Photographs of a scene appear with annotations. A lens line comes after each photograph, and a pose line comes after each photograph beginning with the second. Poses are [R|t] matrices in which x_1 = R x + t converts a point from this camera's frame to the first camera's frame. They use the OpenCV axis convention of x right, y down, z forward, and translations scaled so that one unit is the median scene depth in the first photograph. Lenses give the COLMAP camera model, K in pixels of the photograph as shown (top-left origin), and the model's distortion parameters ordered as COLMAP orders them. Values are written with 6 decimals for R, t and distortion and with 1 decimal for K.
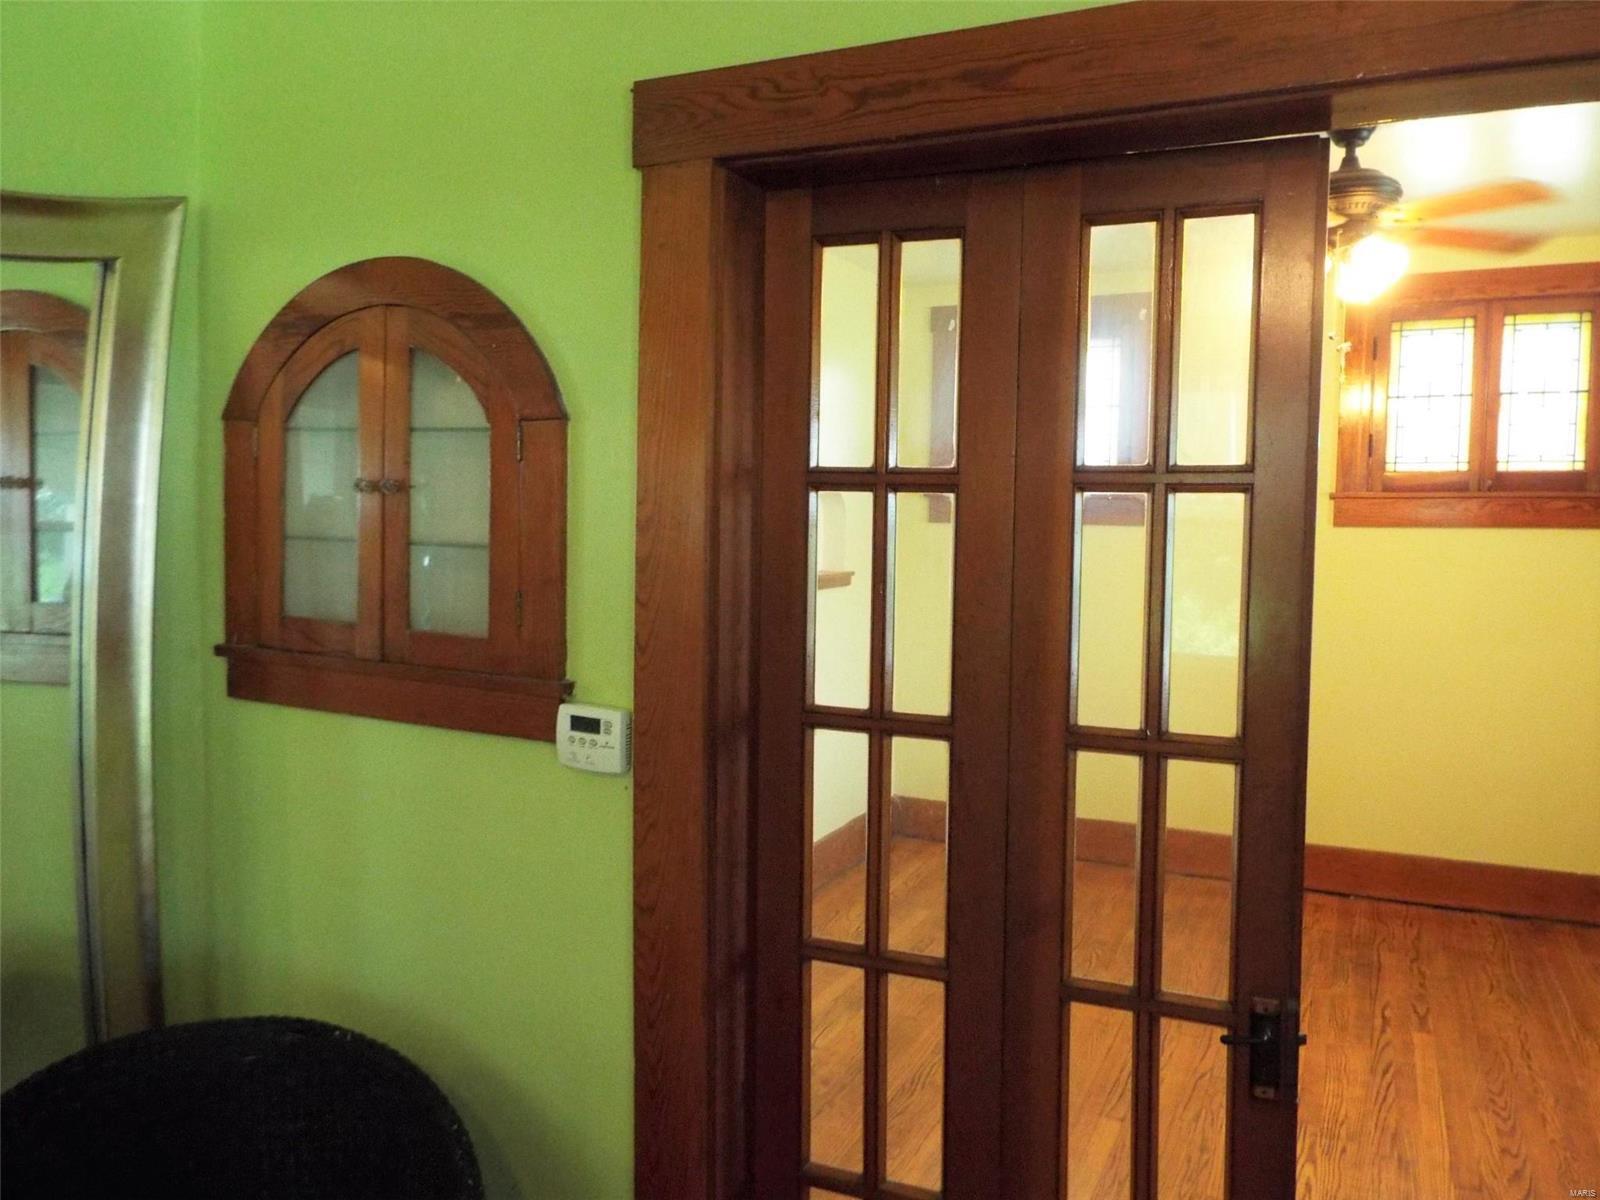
lens RADIAL K [[1137.3, 0, 811.8], [0, 1137.3, 569.9], [0, 0, 1]] dist [0.023805, -0.001708]
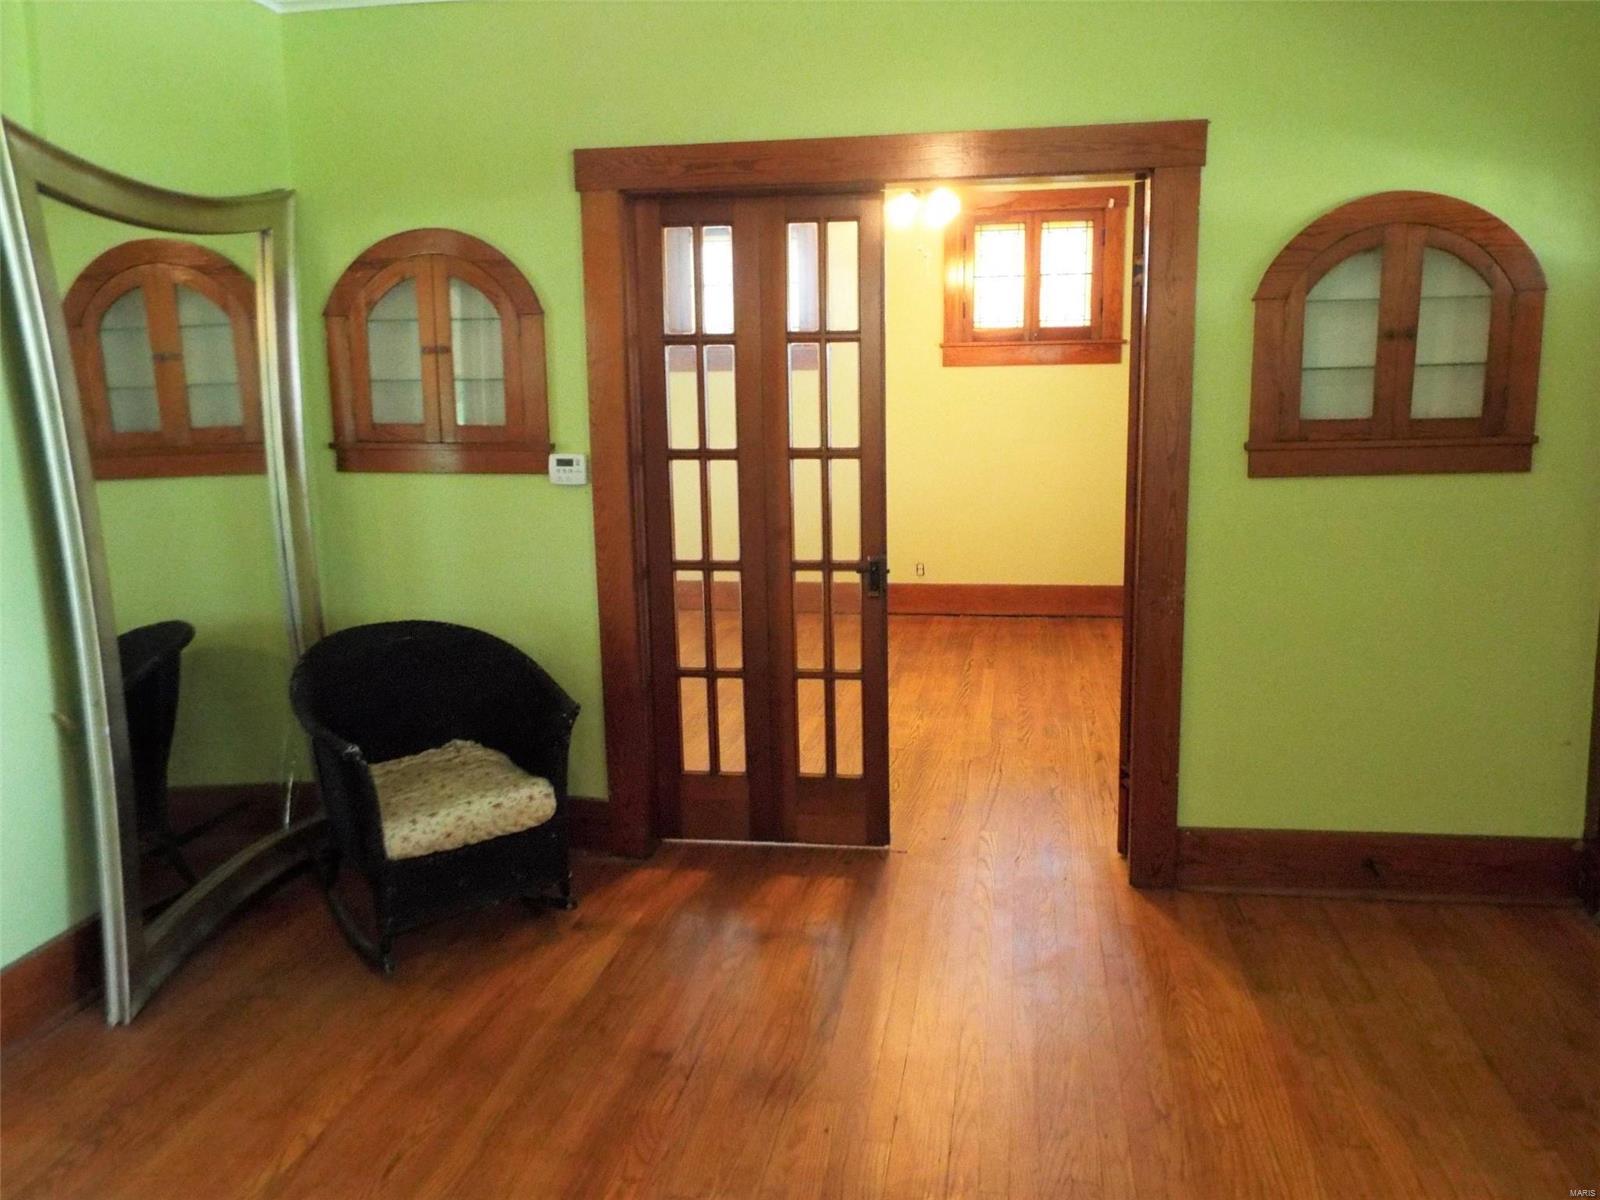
lens RADIAL K [[1194.4, 0, 799.6], [0, 1194.4, 579.1], [0, 0, 1]] dist [-0.018139, 0.088189]
pose [[0.964639, -0.074716, 0.252764, -0.344528], [0.045028, 0.991597, 0.121272, 0.098964], [-0.259701, -0.105603, 0.959898, -1.208237]]
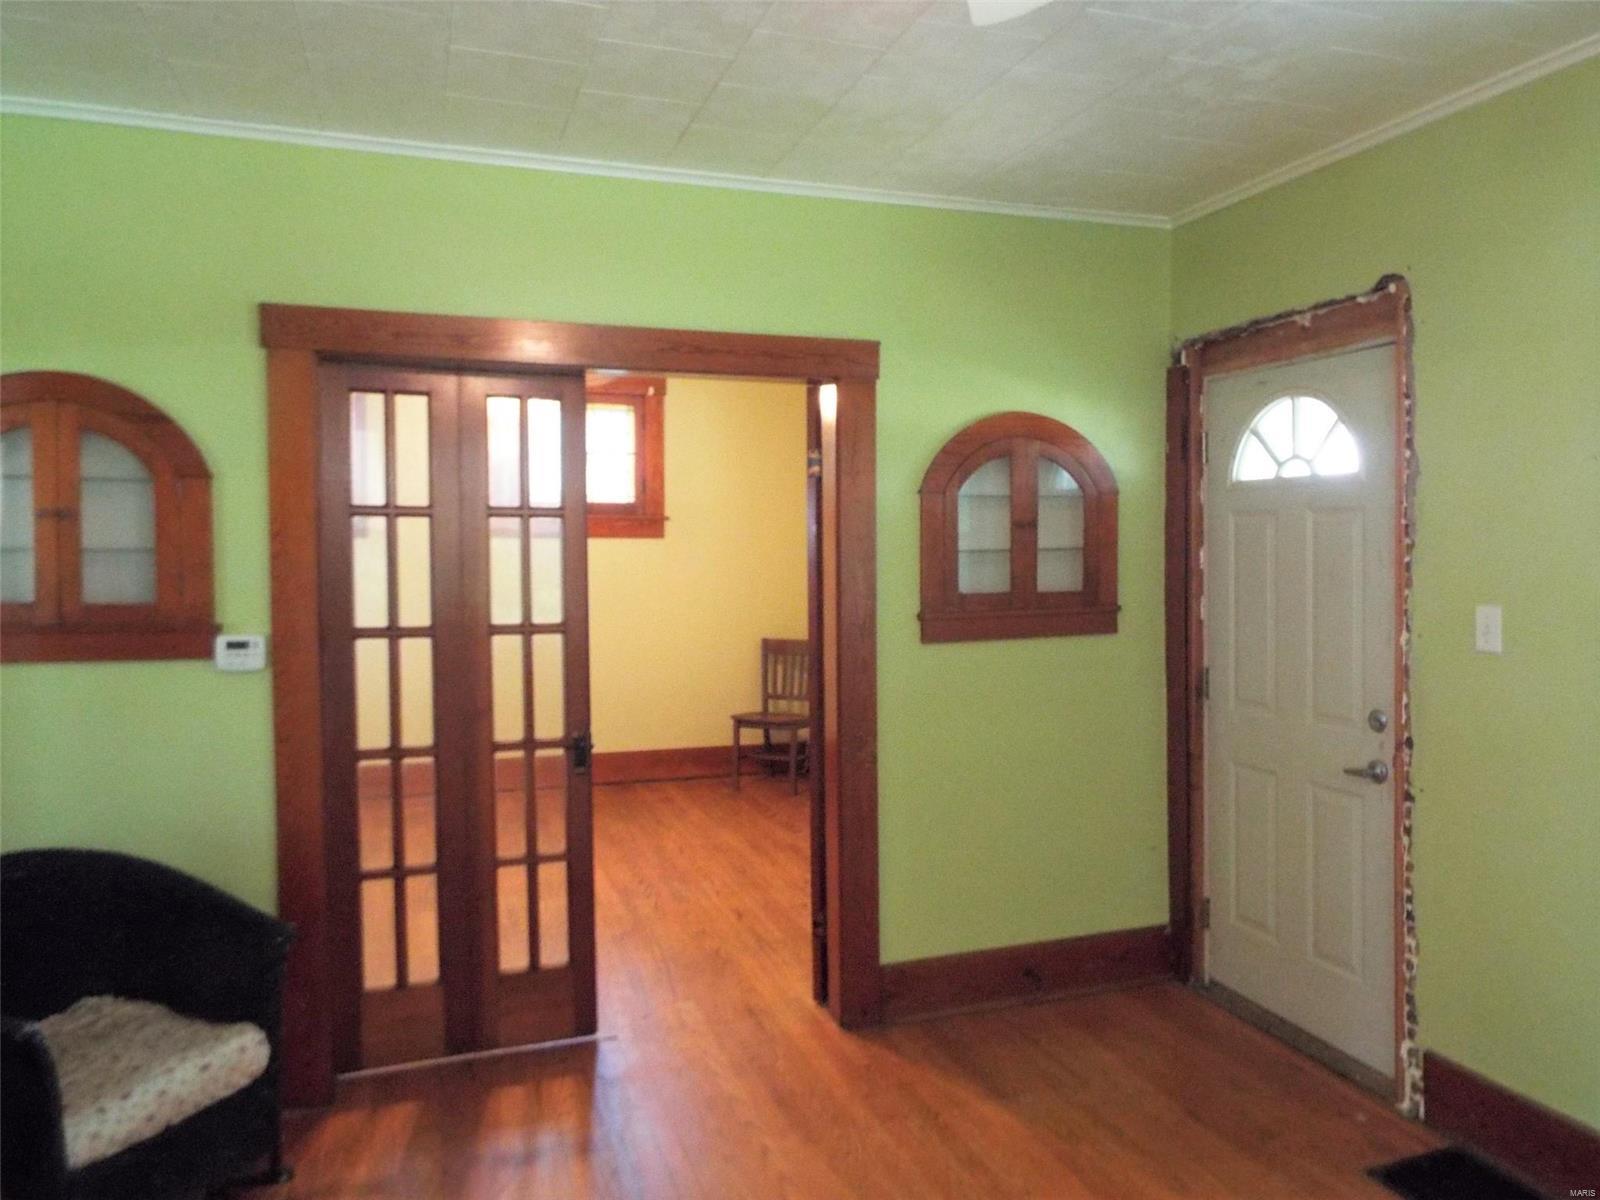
lens RADIAL K [[1194.4, 0, 799.6], [0, 1194.4, 579.1], [0, 0, 1]] dist [-0.018139, 0.088189]
pose [[0.722661, -0.039103, 0.690096, -0.843675], [0.048519, 0.998805, 0.005786, 0.060615], [-0.689497, 0.029301, 0.723695, -0.985100]]
